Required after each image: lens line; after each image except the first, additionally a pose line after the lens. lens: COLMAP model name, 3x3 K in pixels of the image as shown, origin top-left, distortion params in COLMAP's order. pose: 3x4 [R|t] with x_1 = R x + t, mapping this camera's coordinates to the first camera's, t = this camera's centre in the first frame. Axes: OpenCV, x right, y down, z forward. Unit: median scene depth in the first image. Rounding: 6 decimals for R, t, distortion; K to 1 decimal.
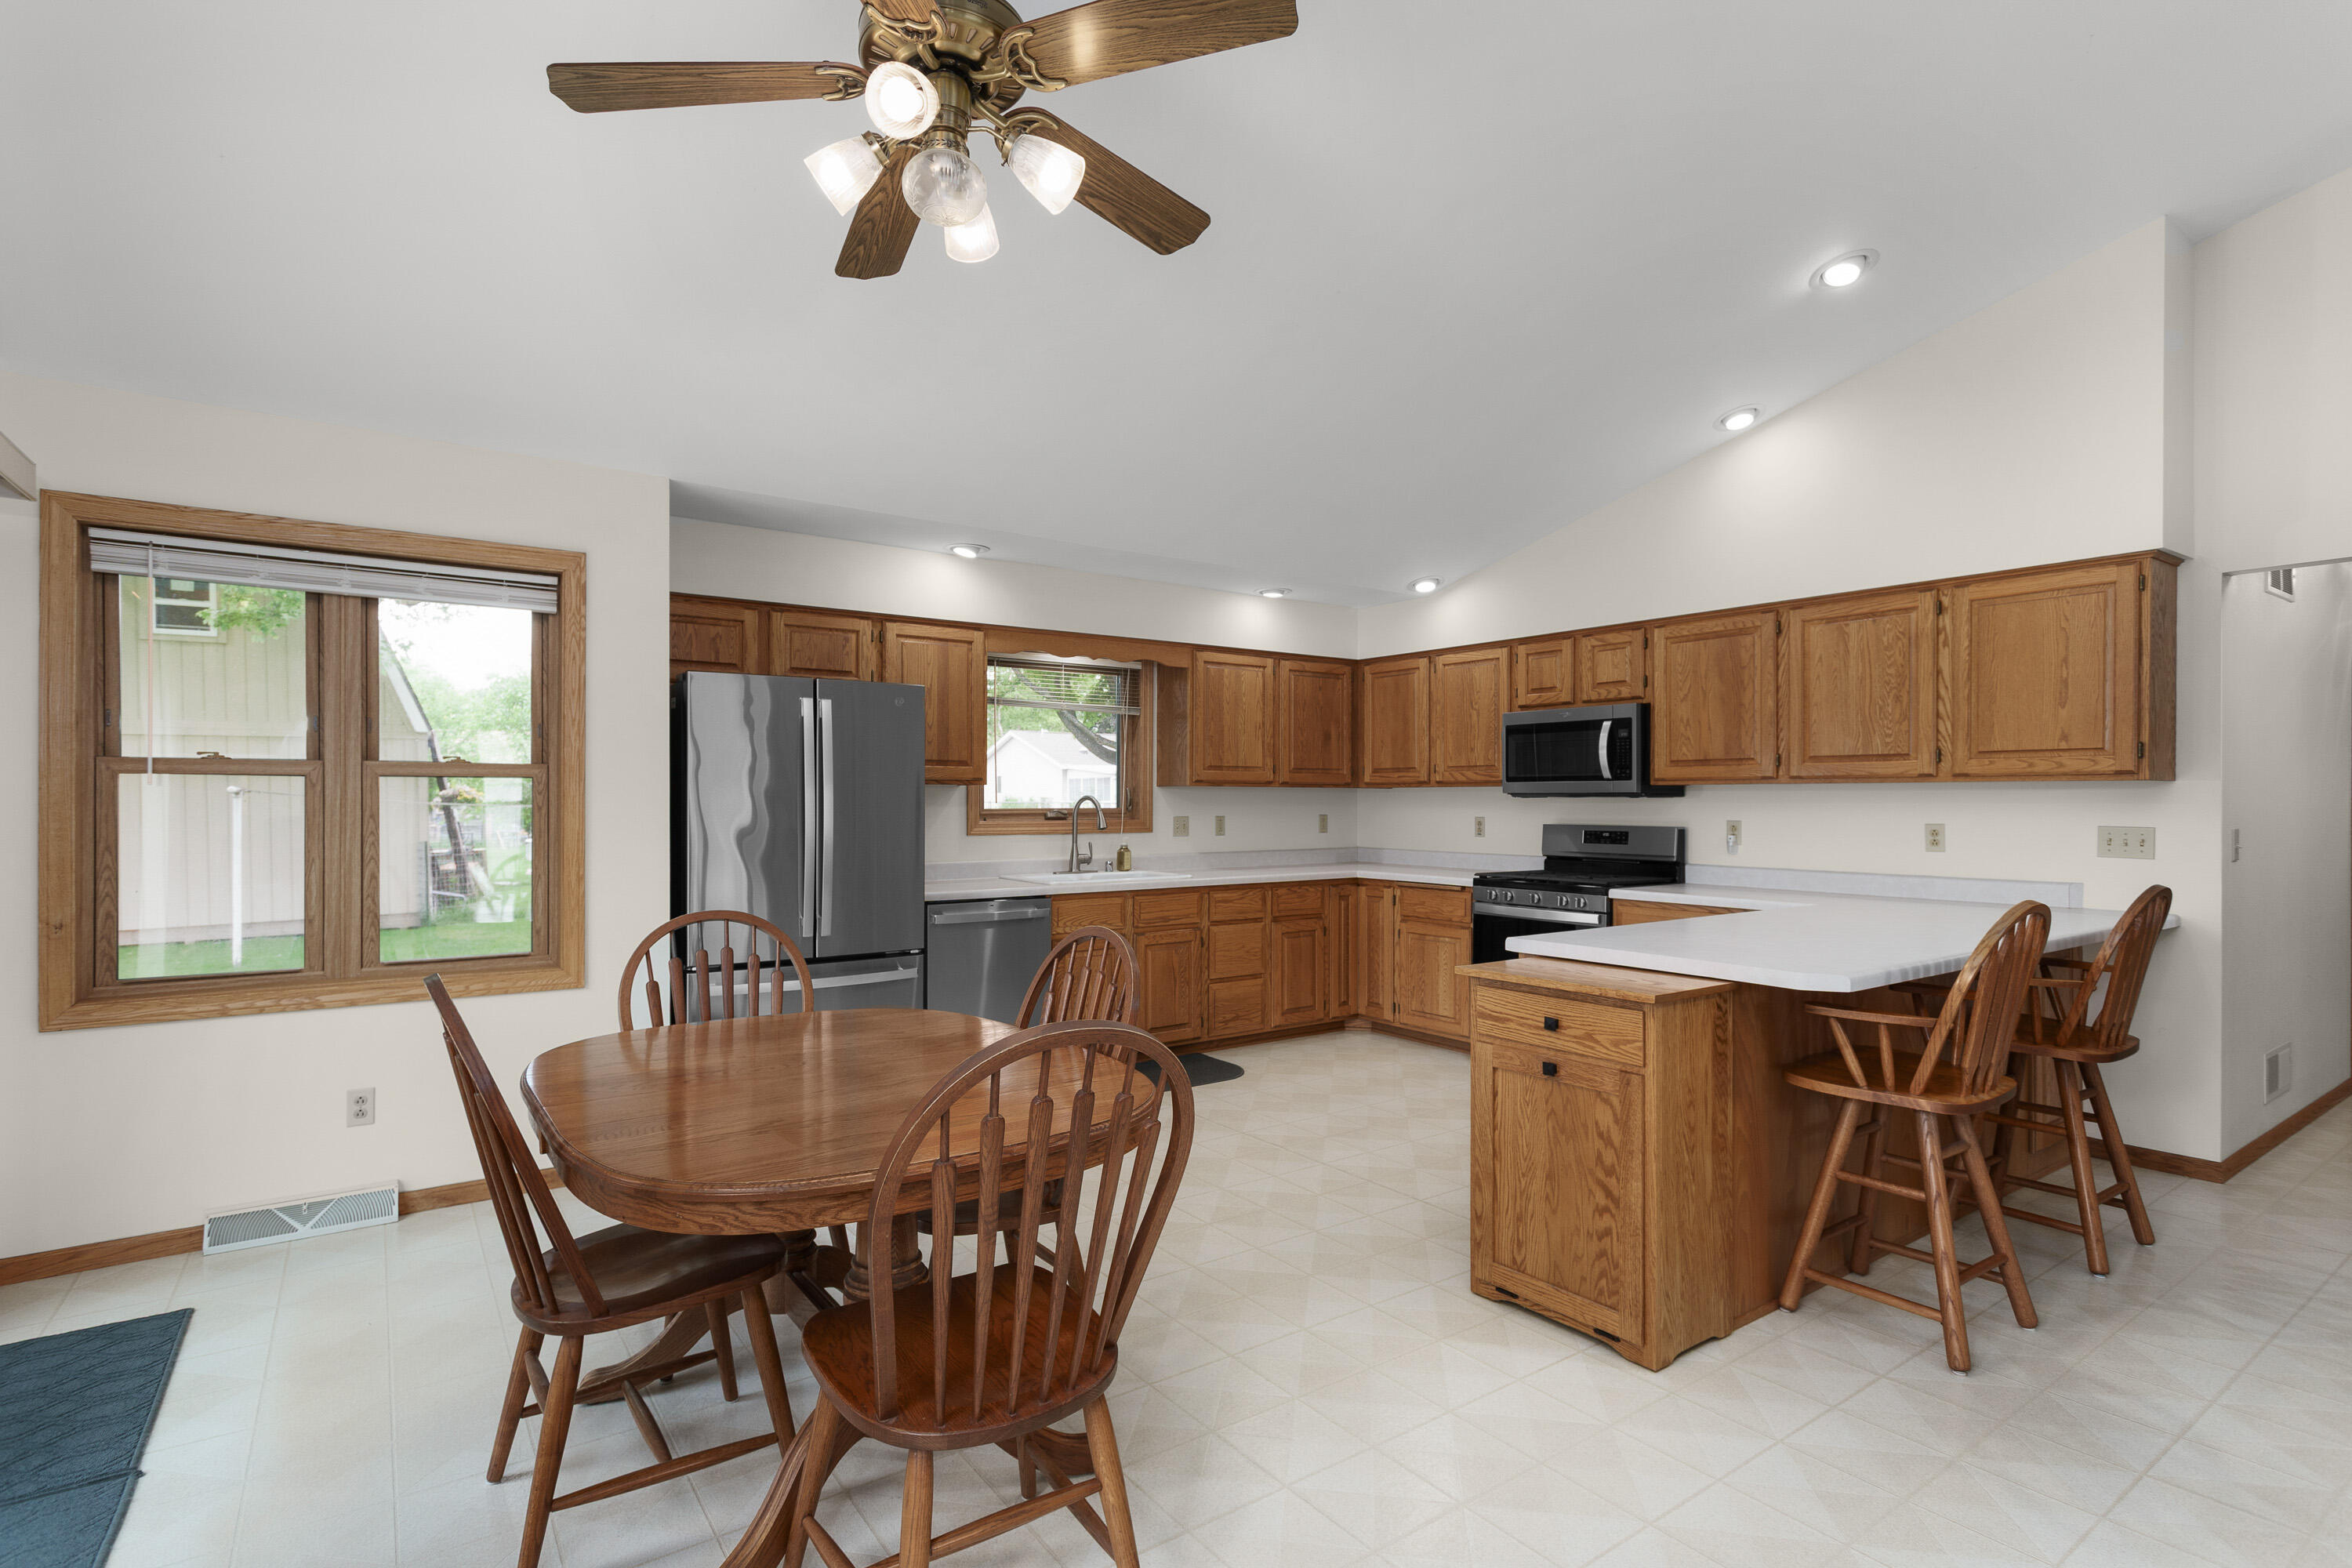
lens RADIAL K [[1141.4, 0, 1177.6], [0, 1141.4, 794.0], [0, 0, 1]] dist [-0.001915, 0.002411]
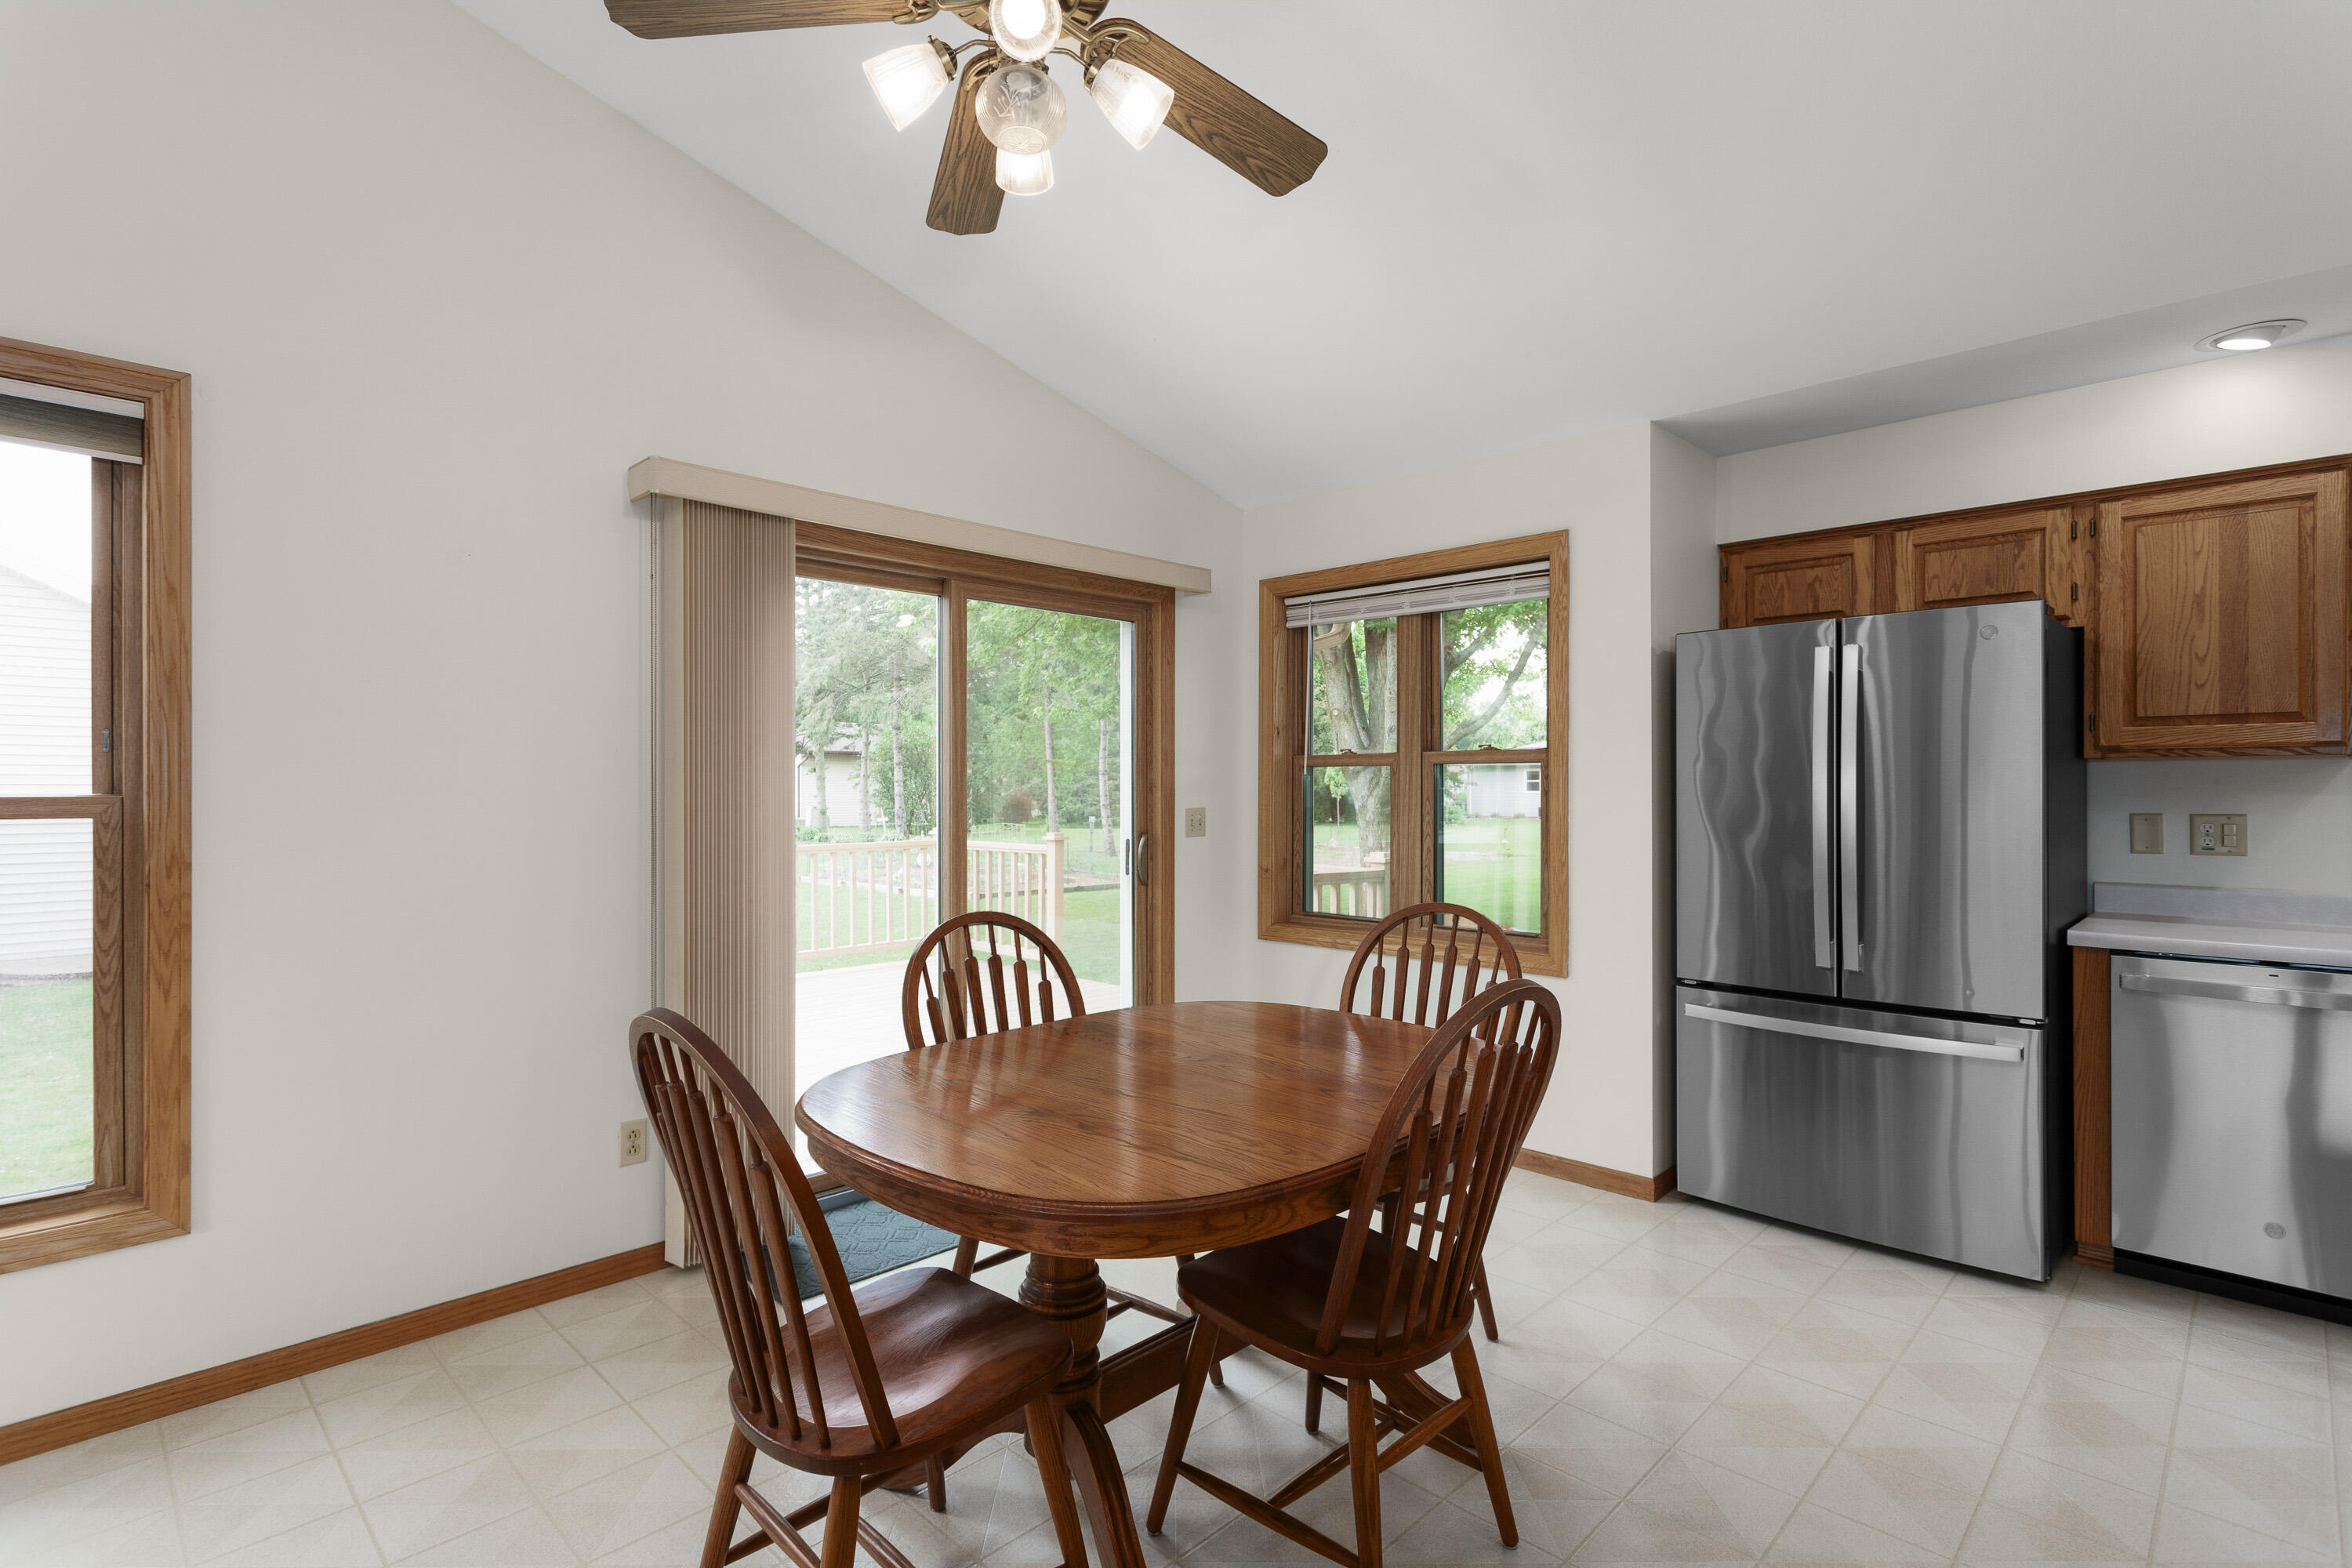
lens RADIAL K [[1141.4, 0, 1173.3], [0, 1141.4, 788.3], [0, 0, 1]] dist [-0.001915, 0.002411]
pose [[0.165970, -0.001032, -0.986130, 0.378801], [0.006876, 0.999976, 0.000111, 0.005800], [0.986107, -0.006799, 0.165973, 0.509355]]
